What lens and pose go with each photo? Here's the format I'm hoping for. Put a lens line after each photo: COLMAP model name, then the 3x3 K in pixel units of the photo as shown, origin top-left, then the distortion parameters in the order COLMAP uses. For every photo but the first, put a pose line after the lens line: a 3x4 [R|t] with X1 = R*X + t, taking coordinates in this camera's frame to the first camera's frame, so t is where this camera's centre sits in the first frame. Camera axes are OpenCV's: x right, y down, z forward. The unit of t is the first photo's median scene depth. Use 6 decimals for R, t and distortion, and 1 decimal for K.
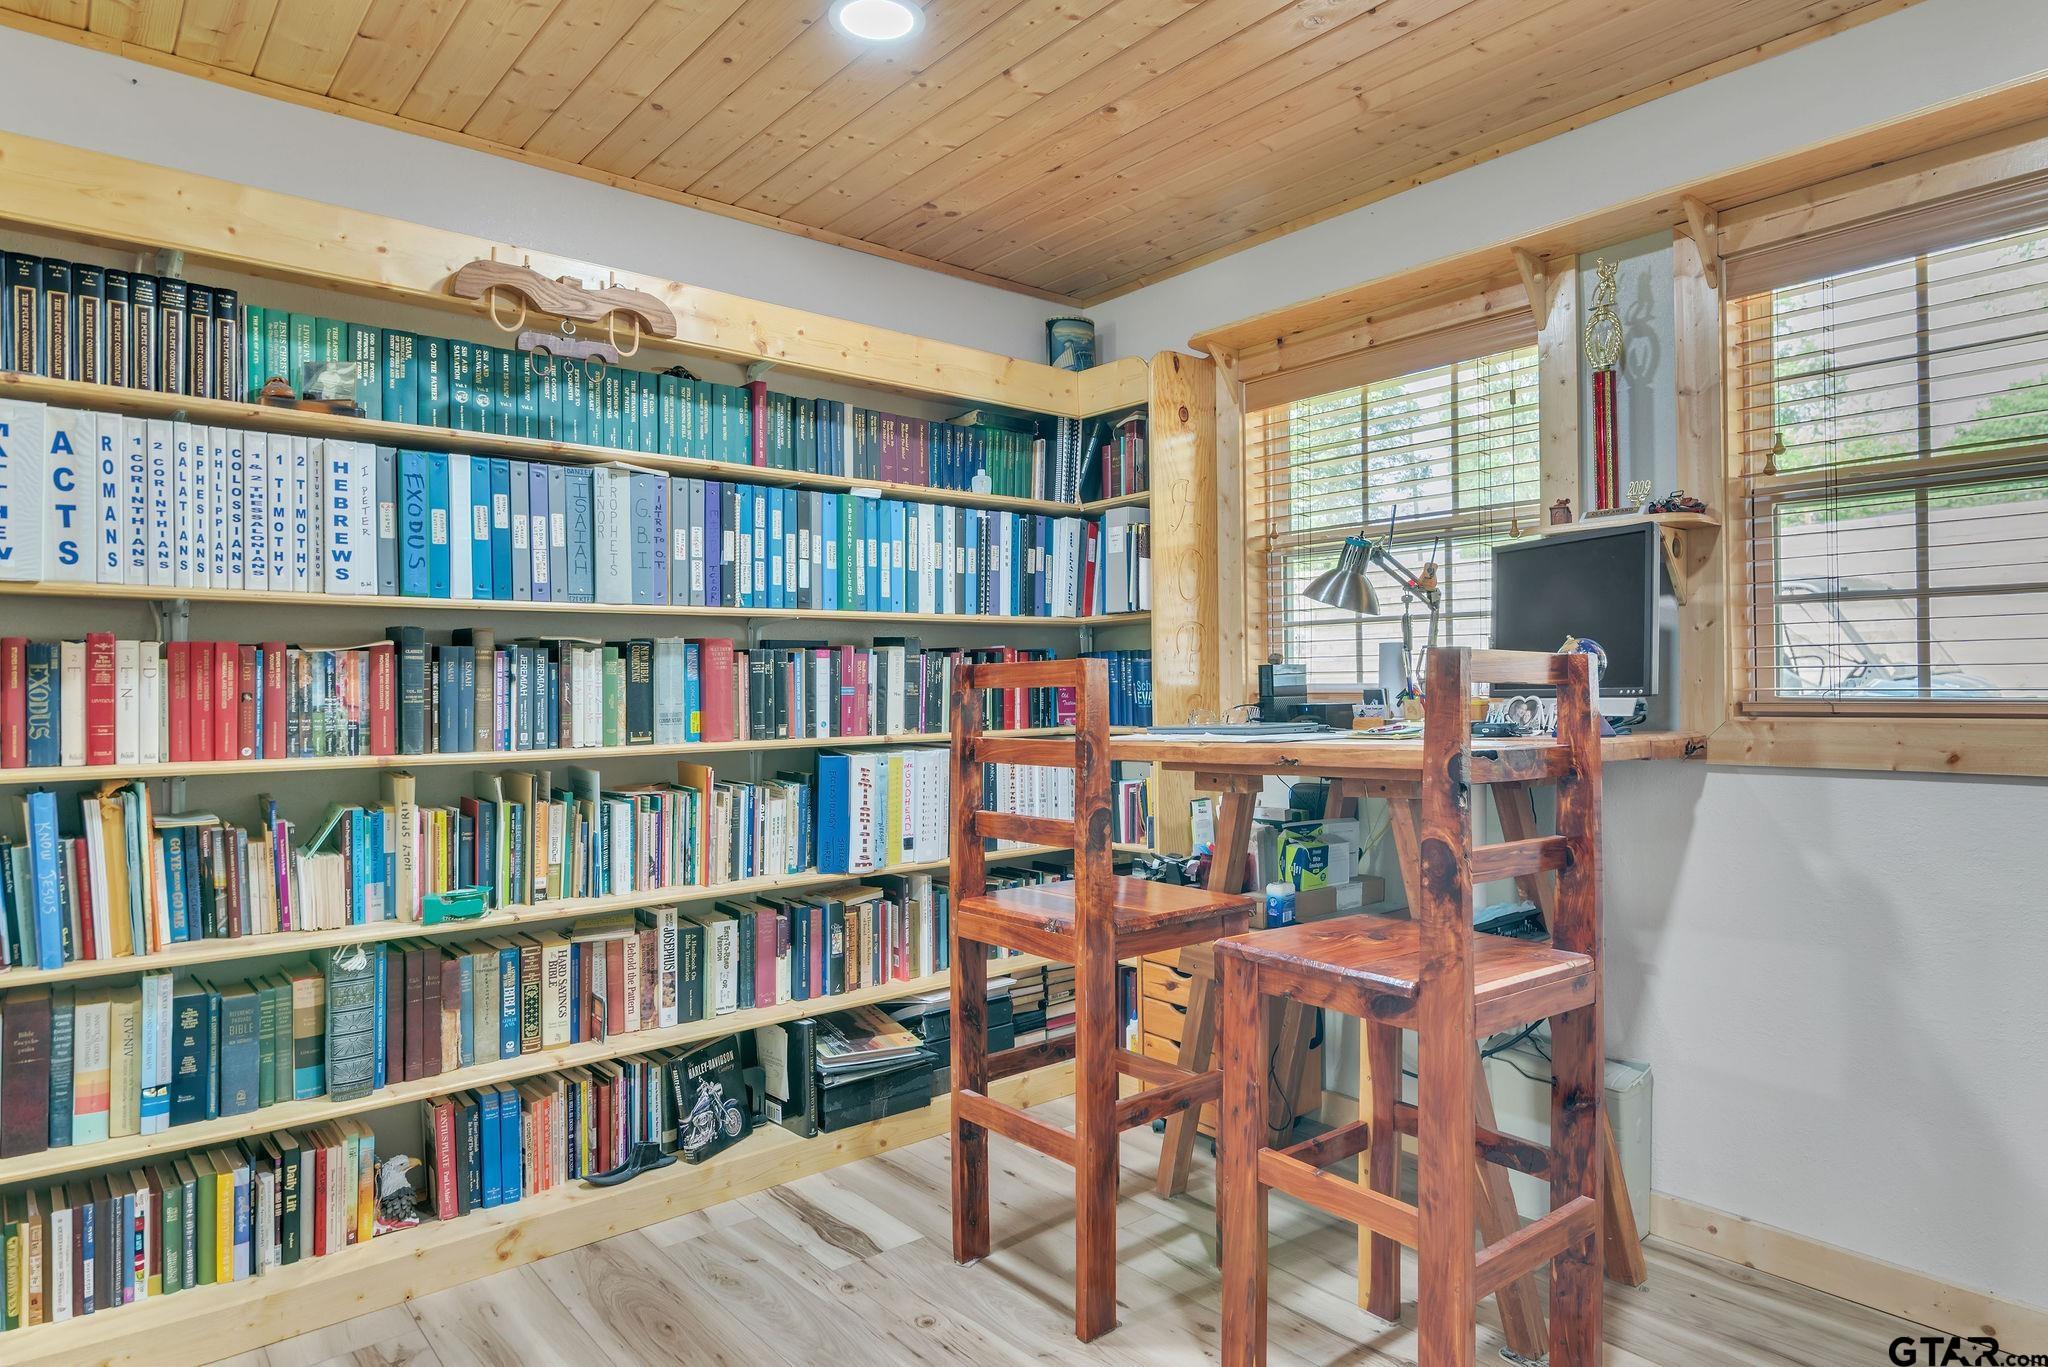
lens RADIAL K [[1169.3, 0, 1031.7], [0, 1169.3, 675.6], [0, 0, 1]] dist [0.002518, -0.004241]
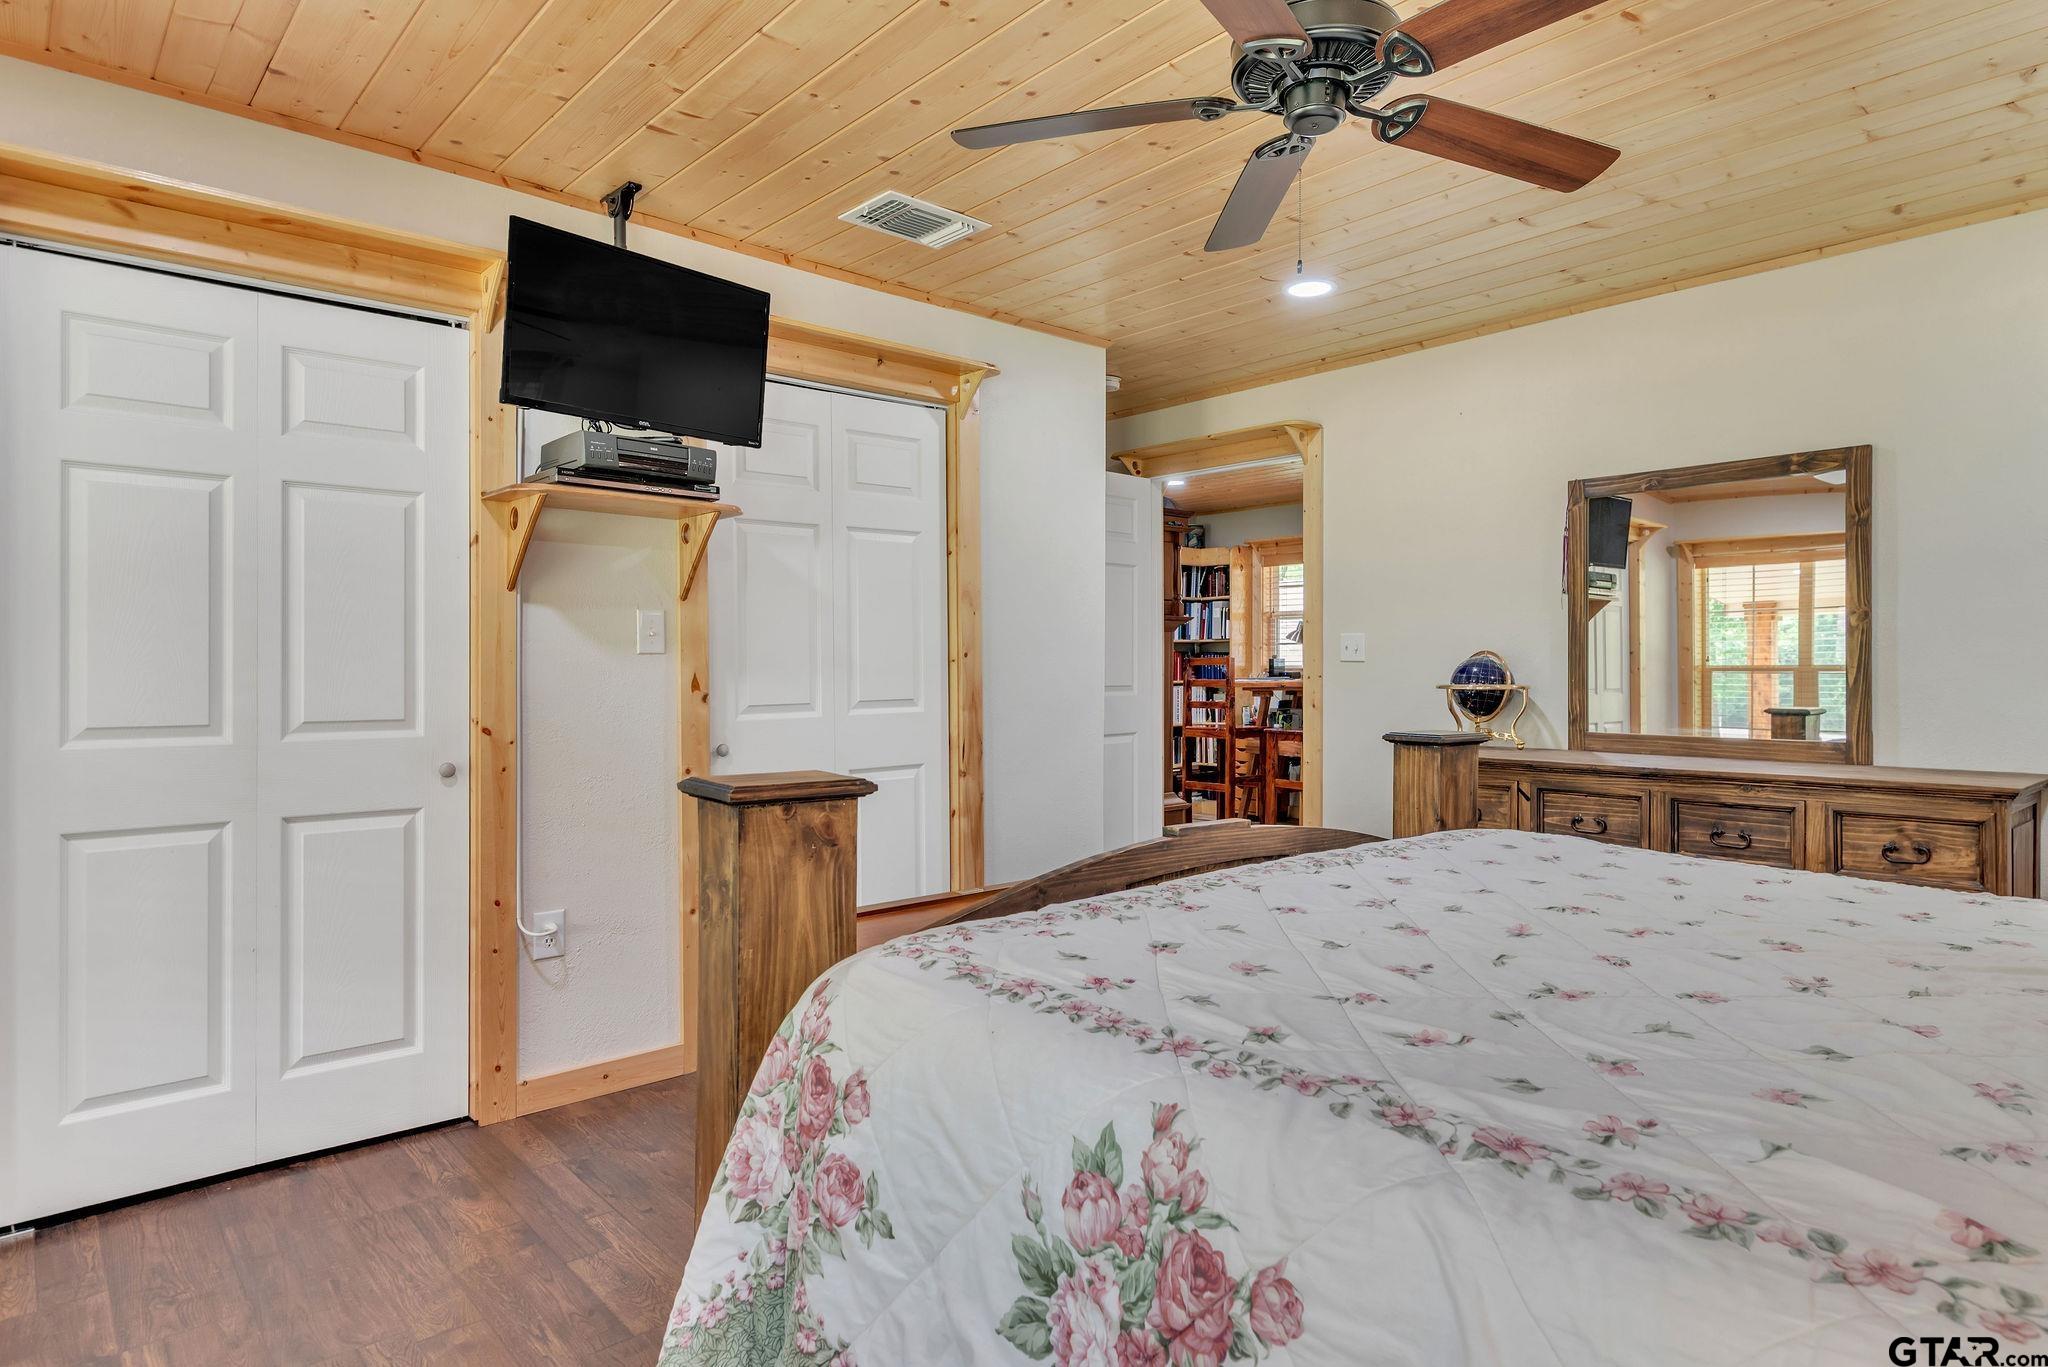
lens RADIAL K [[1169.3, 0, 1031.7], [0, 1169.3, 675.6], [0, 0, 1]] dist [0.002518, -0.004241]
pose [[0.999258, 0.008111, 0.037656, -0.469572], [-0.008398, 0.999937, 0.007457, 0.016574], [-0.037593, -0.007767, 0.999263, -1.757856]]
